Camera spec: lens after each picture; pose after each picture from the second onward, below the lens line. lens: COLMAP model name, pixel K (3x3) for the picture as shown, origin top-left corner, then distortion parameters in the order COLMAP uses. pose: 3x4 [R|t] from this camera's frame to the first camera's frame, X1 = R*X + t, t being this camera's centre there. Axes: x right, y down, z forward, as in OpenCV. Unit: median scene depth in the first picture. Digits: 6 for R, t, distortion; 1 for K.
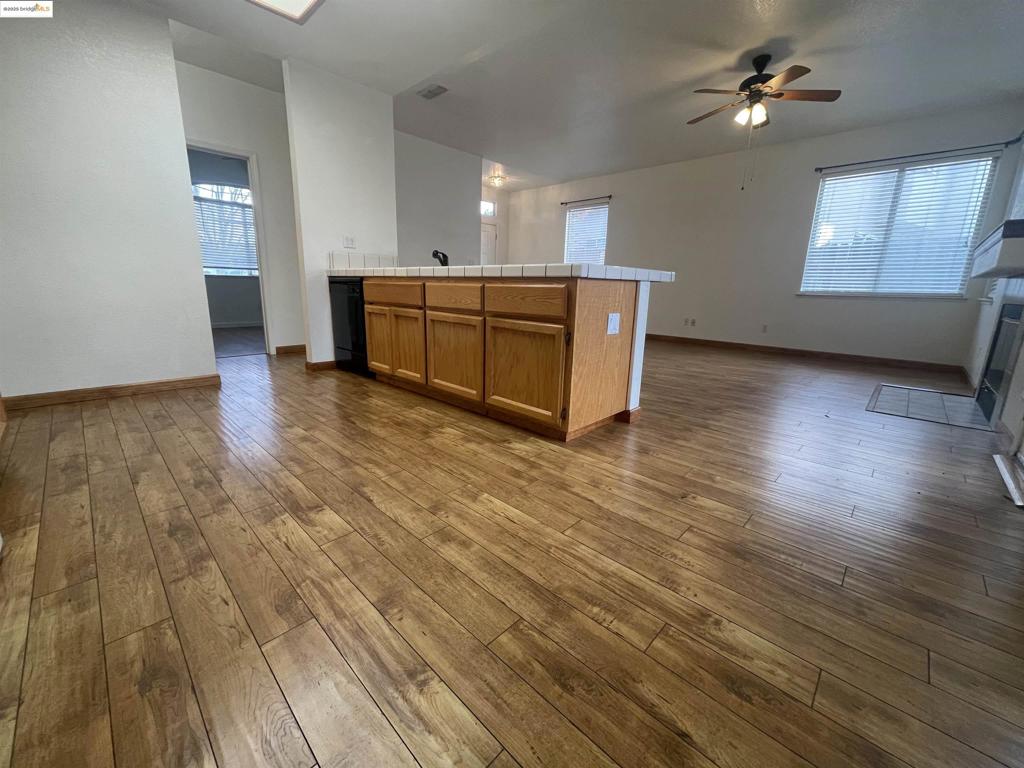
lens RADIAL K [[412.7, 0, 502.8], [0, 412.7, 379.5], [0, 0, 1]] dist [0.000959, 0.000089]
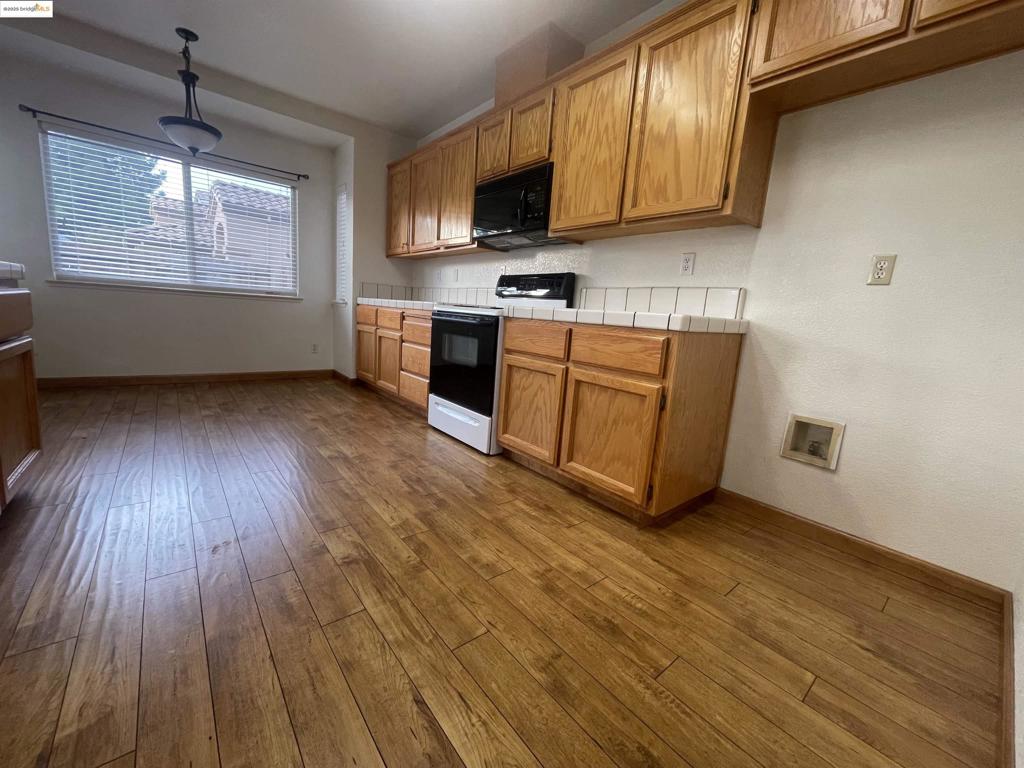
lens RADIAL K [[412.7, 0, 505.4], [0, 412.7, 382.9], [0, 0, 1]] dist [0.000959, 0.000089]
pose [[-0.989278, -0.113753, 0.091590, -1.119663], [-0.069952, 0.919604, 0.386569, -0.537271], [-0.128200, 0.376018, -0.917701, 2.079999]]
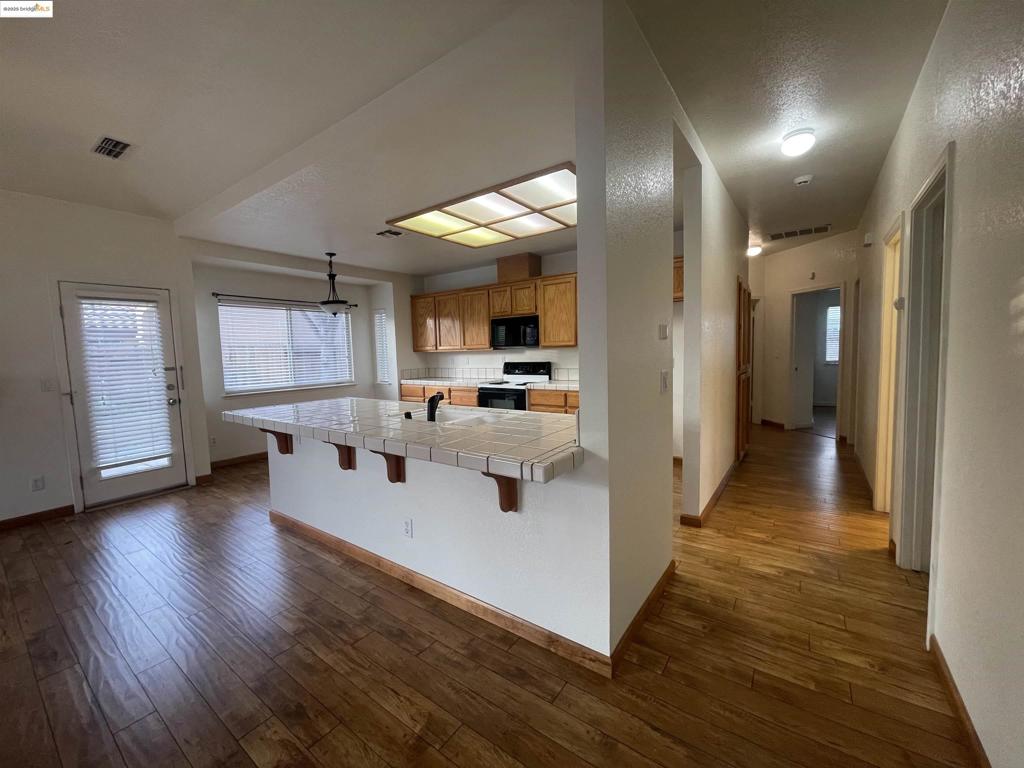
lens RADIAL K [[412.7, 0, 506.4], [0, 412.7, 383.2], [0, 0, 1]] dist [0.000959, 0.000089]
pose [[-0.990058, 0.012281, -0.140126, -0.366469], [-0.029562, 0.955767, 0.292637, -1.126210], [0.137521, 0.293870, -0.945901, 3.532075]]
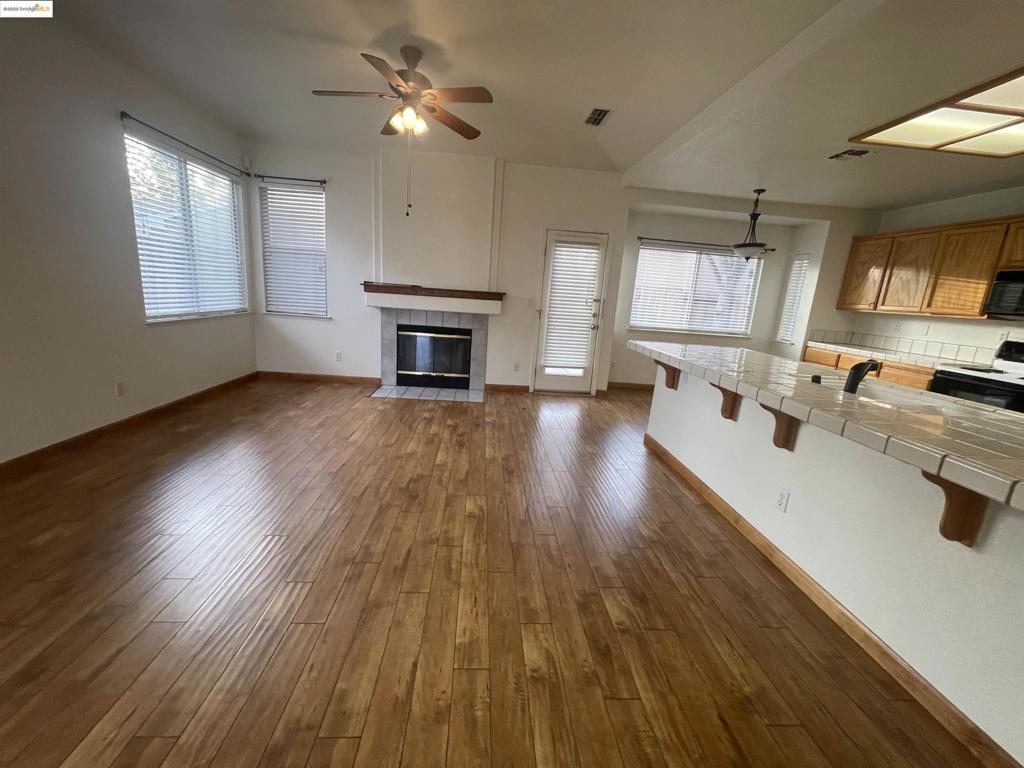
lens RADIAL K [[412.7, 0, 507.0], [0, 412.7, 382.2], [0, 0, 1]] dist [0.000959, 0.000089]
pose [[-0.735852, -0.224242, 0.638934, -0.331513], [0.059547, 0.918490, 0.390935, -1.109233], [-0.674519, 0.325717, -0.662520, 3.586317]]
